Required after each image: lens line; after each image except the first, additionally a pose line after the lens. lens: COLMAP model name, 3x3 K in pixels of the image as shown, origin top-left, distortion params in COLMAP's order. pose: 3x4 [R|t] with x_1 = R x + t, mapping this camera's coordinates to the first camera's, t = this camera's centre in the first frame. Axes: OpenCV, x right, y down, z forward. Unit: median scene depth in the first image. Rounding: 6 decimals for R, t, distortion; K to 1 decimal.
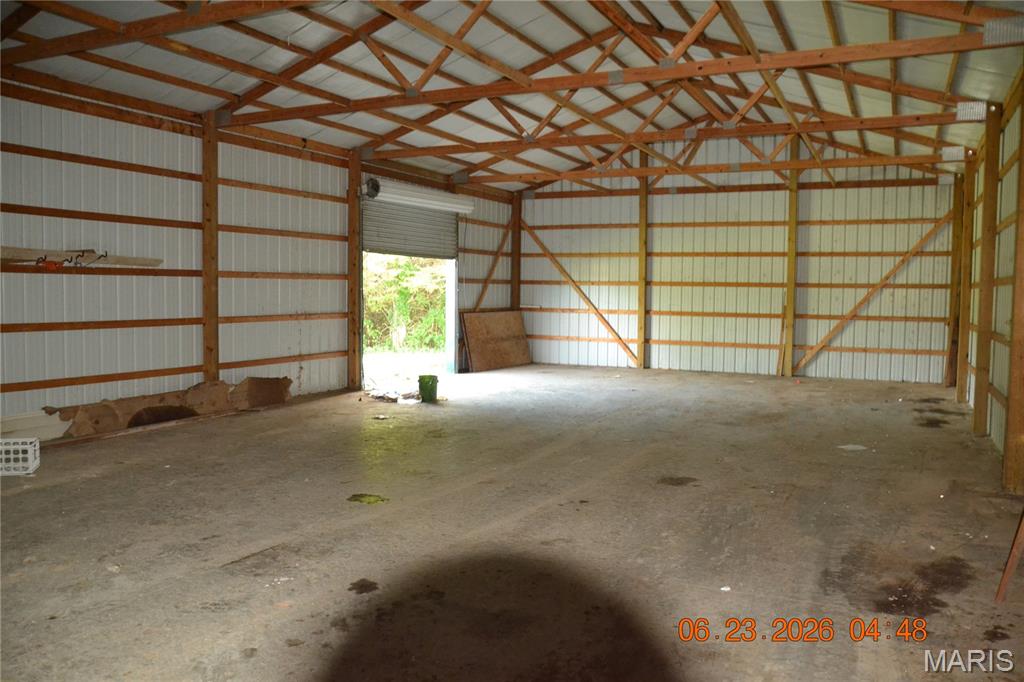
lens RADIAL K [[809.6, 0, 512.6], [0, 809.6, 338.5], [0, 0, 1]] dist [-0.063861, 0.006307]
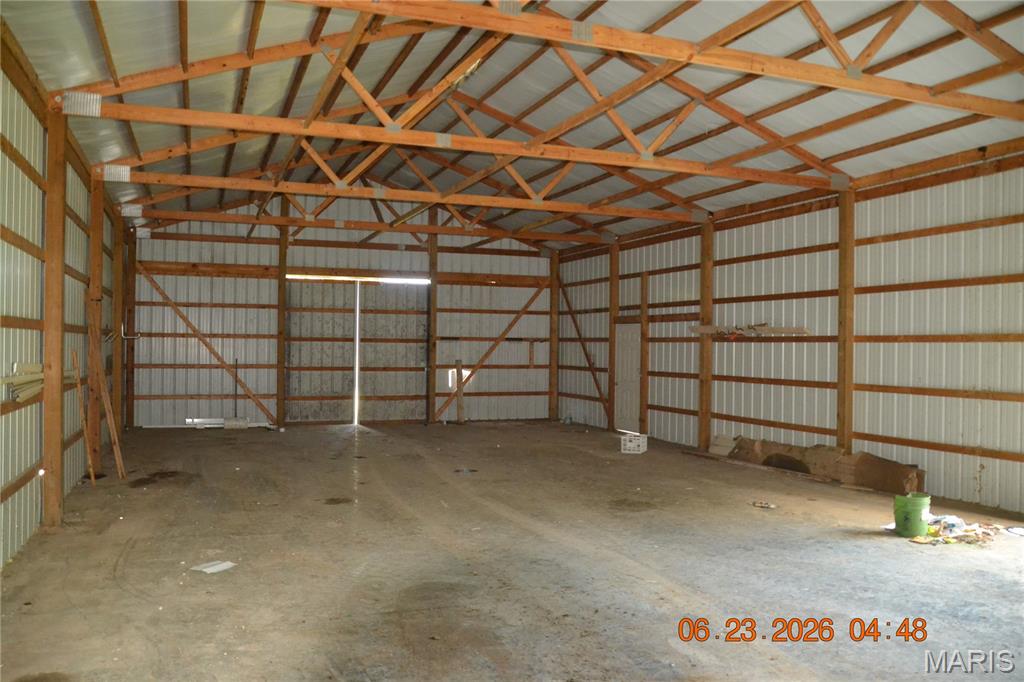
lens RADIAL K [[809.6, 0, 511.4], [0, 809.6, 343.9], [0, 0, 1]] dist [-0.063861, 0.006307]
pose [[-0.668926, -0.025287, -0.742899, 0.641251], [-0.067971, 0.997315, 0.027256, -0.074606], [0.740215, 0.068728, -0.668849, 1.379597]]
